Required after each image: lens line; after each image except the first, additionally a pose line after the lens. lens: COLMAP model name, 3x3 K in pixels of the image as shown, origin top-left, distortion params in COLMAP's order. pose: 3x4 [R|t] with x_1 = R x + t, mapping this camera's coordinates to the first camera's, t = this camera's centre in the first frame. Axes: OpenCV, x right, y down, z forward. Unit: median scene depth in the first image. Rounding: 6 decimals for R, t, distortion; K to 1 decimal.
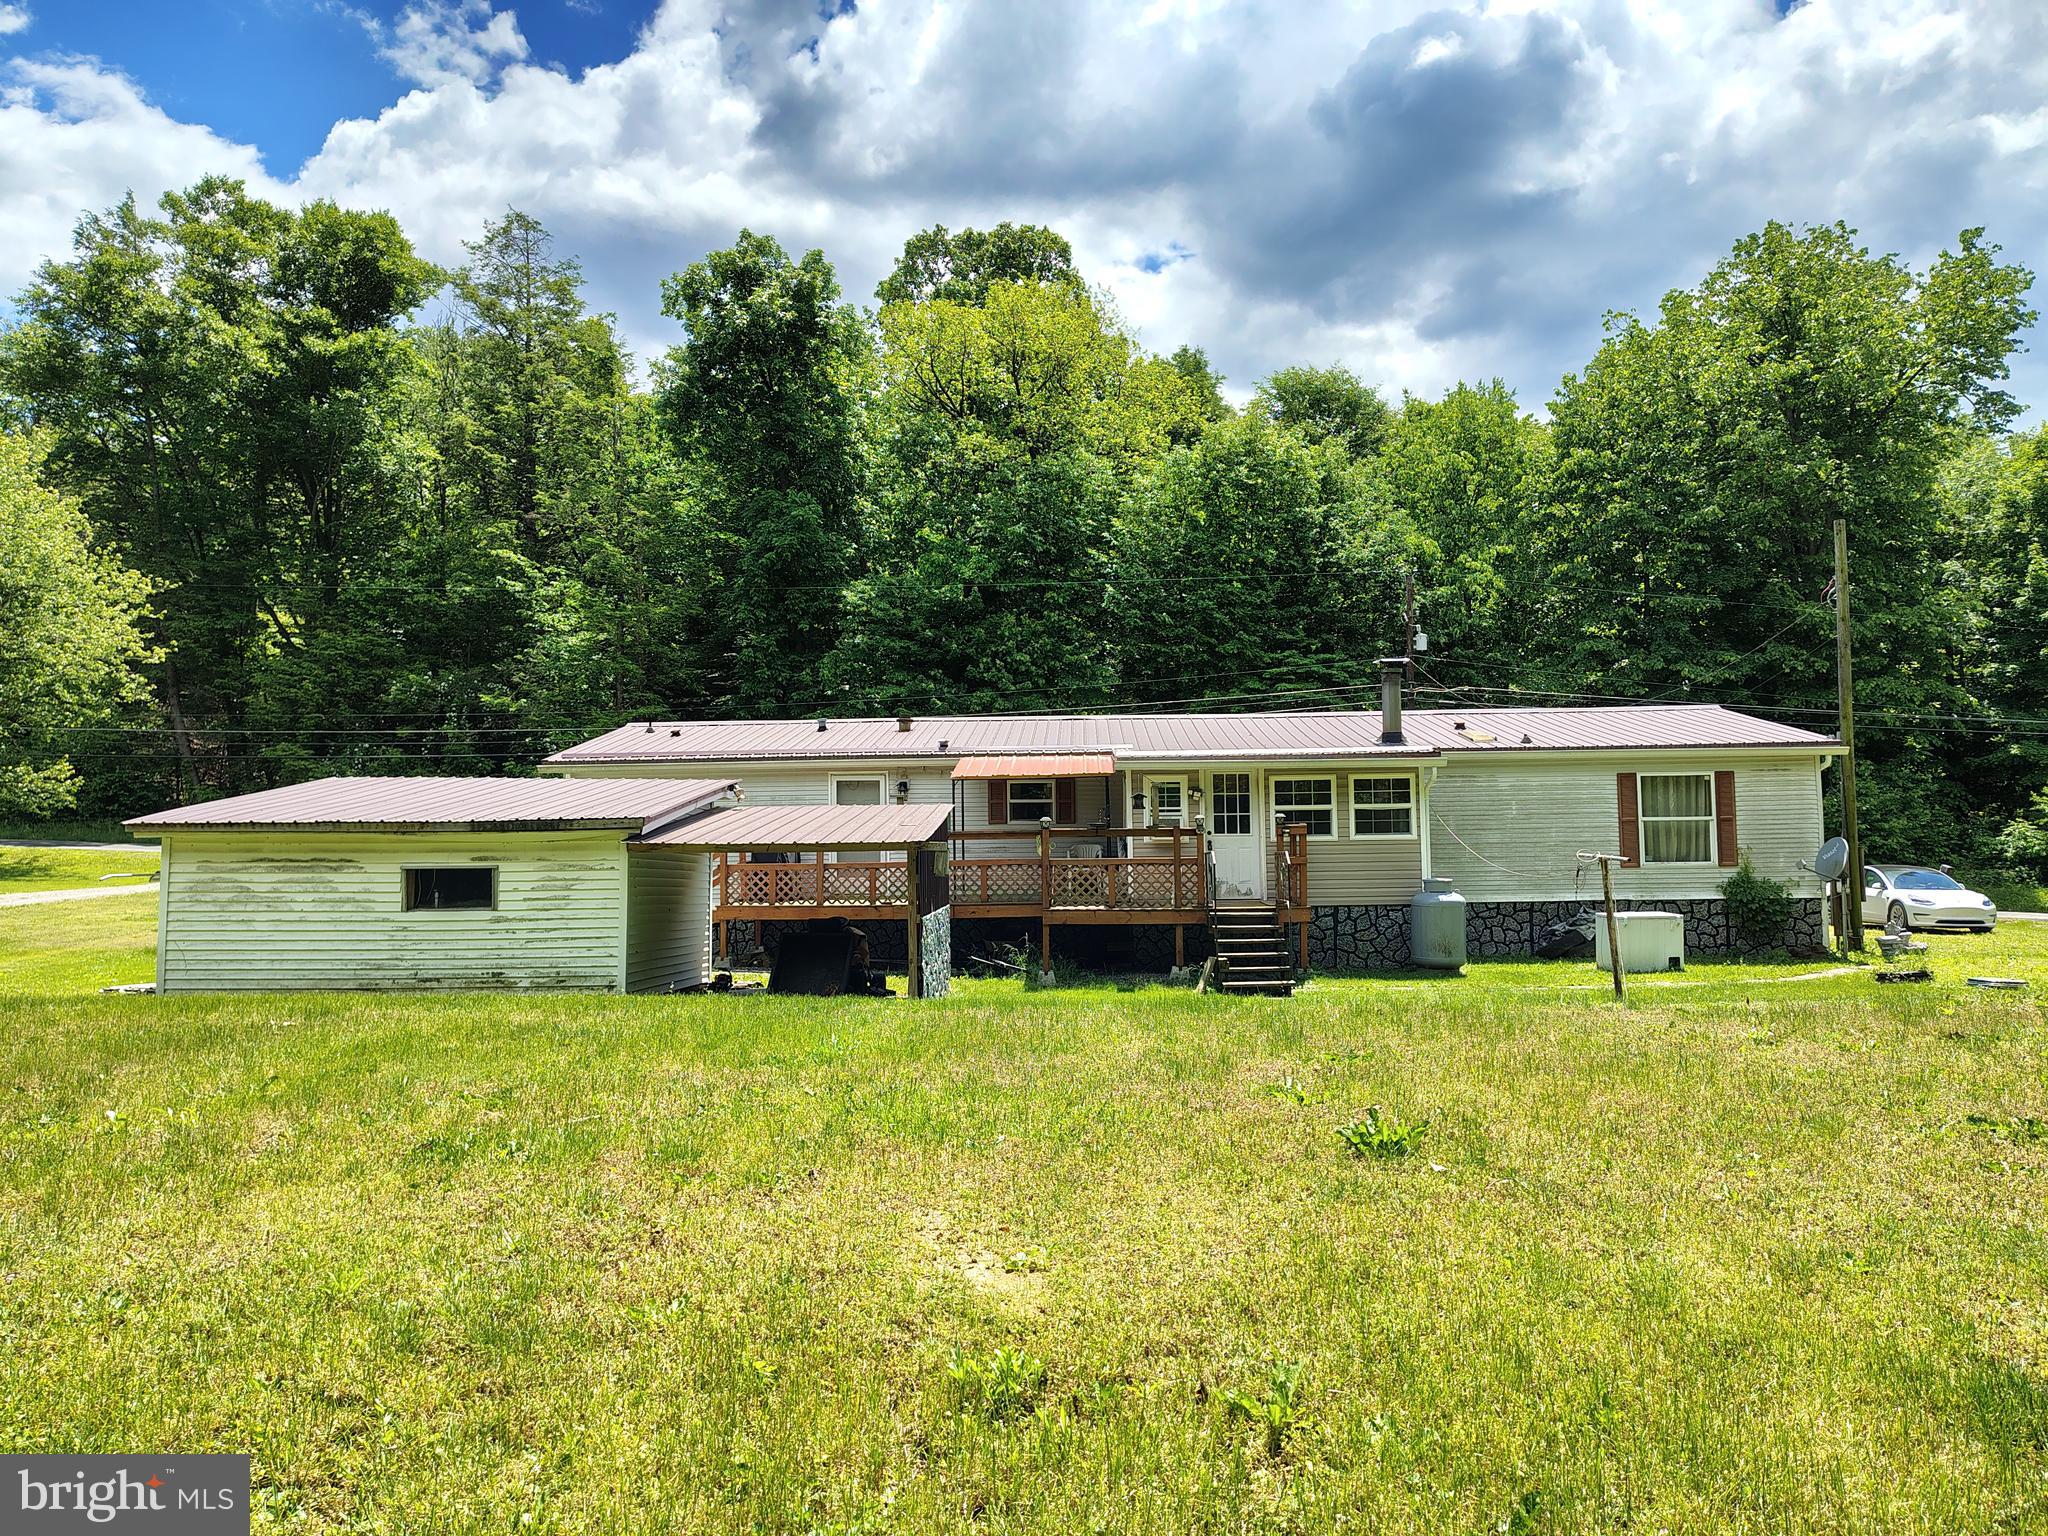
lens RADIAL K [[1397.2, 0, 1027.6], [0, 1397.2, 770.6], [0, 0, 1]] dist [0.052643, -0.062962]
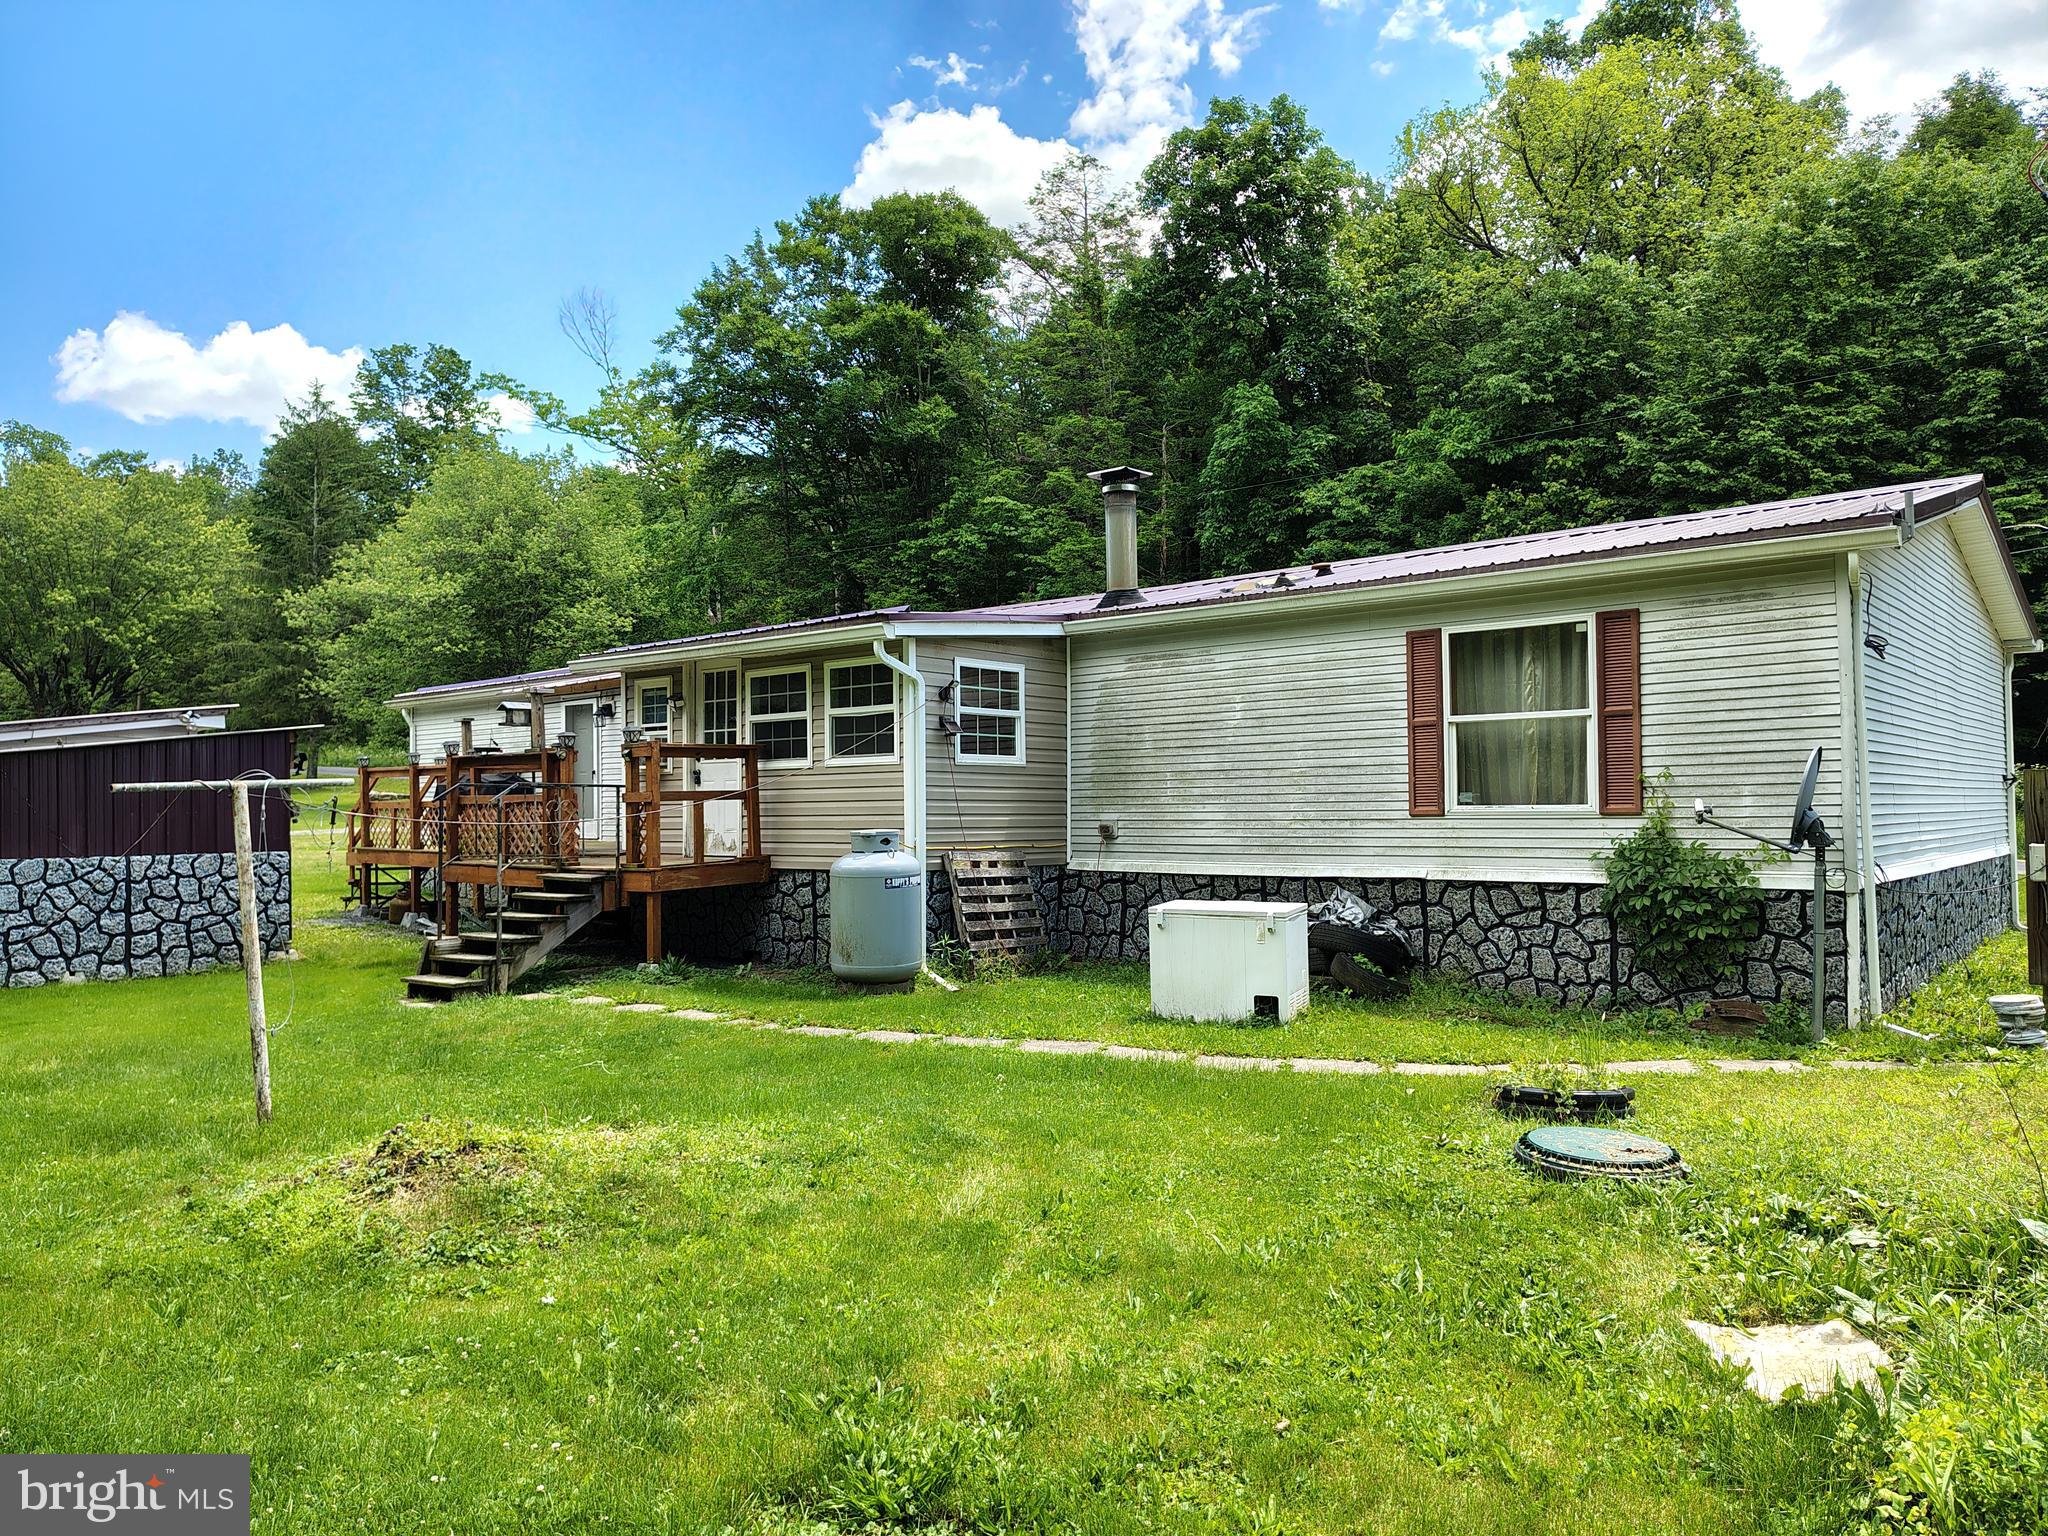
lens RADIAL K [[1397.2, 0, 1027.6], [0, 1397.2, 770.6], [0, 0, 1]] dist [0.052643, -0.062962]
pose [[0.785965, -0.009801, -0.618194, 0.629560], [0.032569, 0.999142, 0.025568, 0.035187], [0.617413, -0.040229, 0.785610, 0.515171]]
